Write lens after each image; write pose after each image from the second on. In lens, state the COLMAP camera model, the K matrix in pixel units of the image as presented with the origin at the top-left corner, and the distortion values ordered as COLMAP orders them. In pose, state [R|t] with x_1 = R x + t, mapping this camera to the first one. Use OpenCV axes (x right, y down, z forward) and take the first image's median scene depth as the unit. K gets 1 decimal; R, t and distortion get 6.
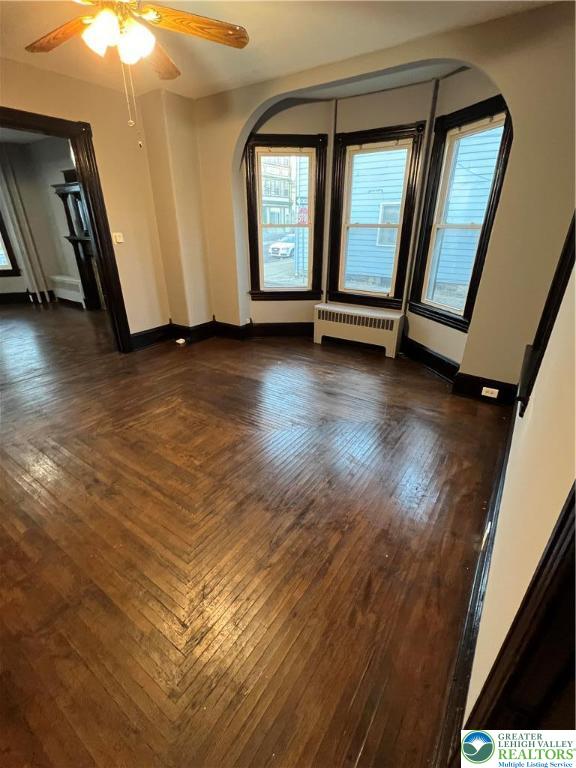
lens RADIAL K [[342.3, 0, 290.1], [0, 342.3, 387.5], [0, 0, 1]] dist [0.000644, -0.000156]
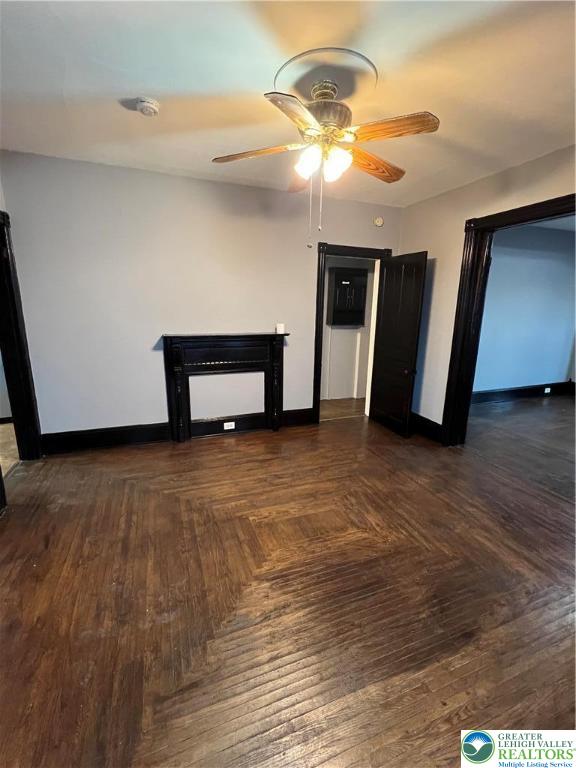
lens RADIAL K [[342.3, 0, 292.9], [0, 342.3, 379.7], [0, 0, 1]] dist [0.000644, -0.000156]
pose [[-0.560763, 0.172344, -0.809841, 0.429238], [-0.376060, 0.818375, 0.434558, -0.615842], [0.737647, 0.548233, -0.394103, 1.203225]]
